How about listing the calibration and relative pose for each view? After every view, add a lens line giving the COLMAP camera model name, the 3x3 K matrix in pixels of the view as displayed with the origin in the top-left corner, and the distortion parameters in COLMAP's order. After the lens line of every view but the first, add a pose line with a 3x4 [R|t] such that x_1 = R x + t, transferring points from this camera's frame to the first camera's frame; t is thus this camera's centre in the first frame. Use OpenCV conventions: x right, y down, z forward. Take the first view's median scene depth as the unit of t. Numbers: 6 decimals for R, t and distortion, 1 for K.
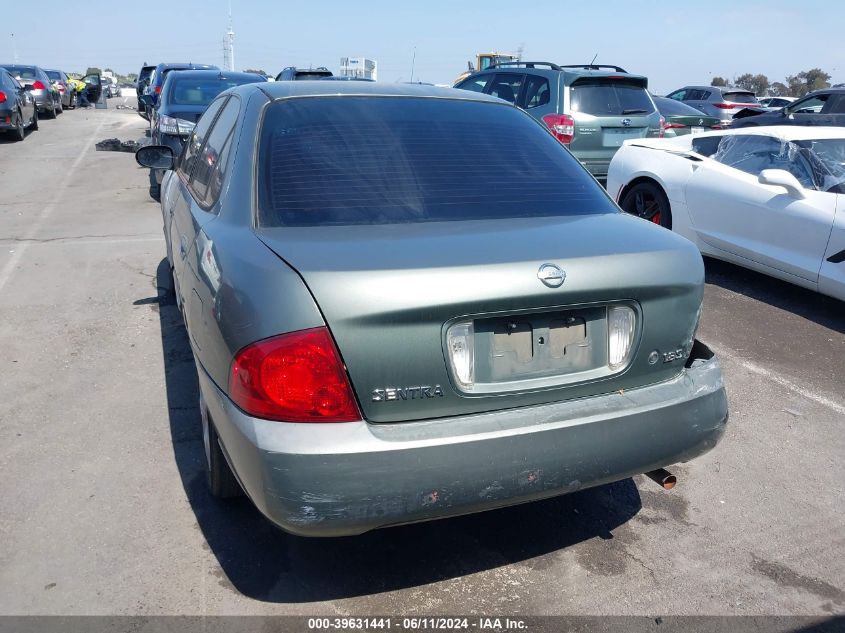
lens RADIAL K [[703.5, 0, 422.5], [0, 703.5, 316.5], [0, 0, 1]] dist [-0.013053, -0.007889]
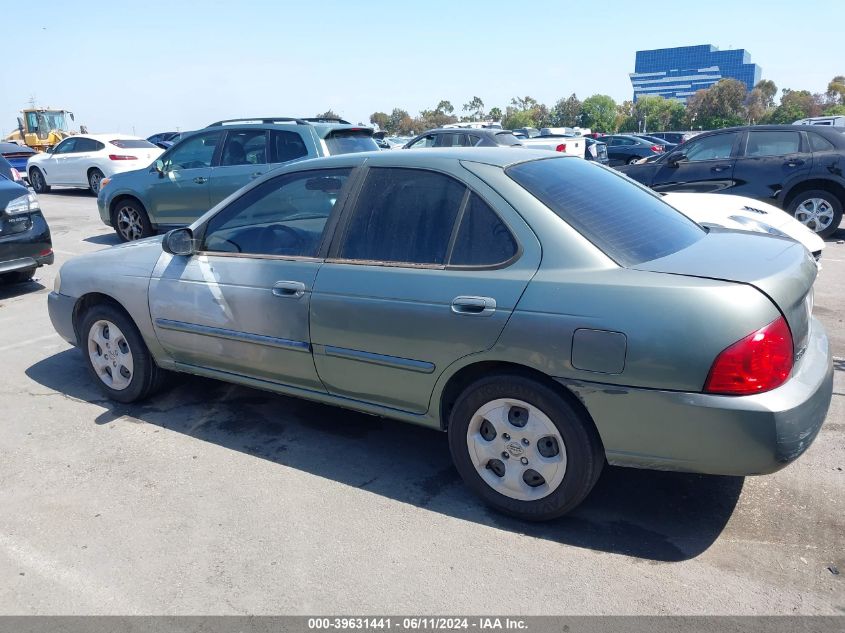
lens RADIAL K [[703.5, 0, 422.5], [0, 703.5, 316.5], [0, 0, 1]] dist [-0.013053, -0.007889]
pose [[0.793201, -0.202123, 0.574438, -0.861579], [0.236003, 0.971621, 0.015996, -0.101307], [-0.561369, 0.122881, 0.818392, 0.135827]]
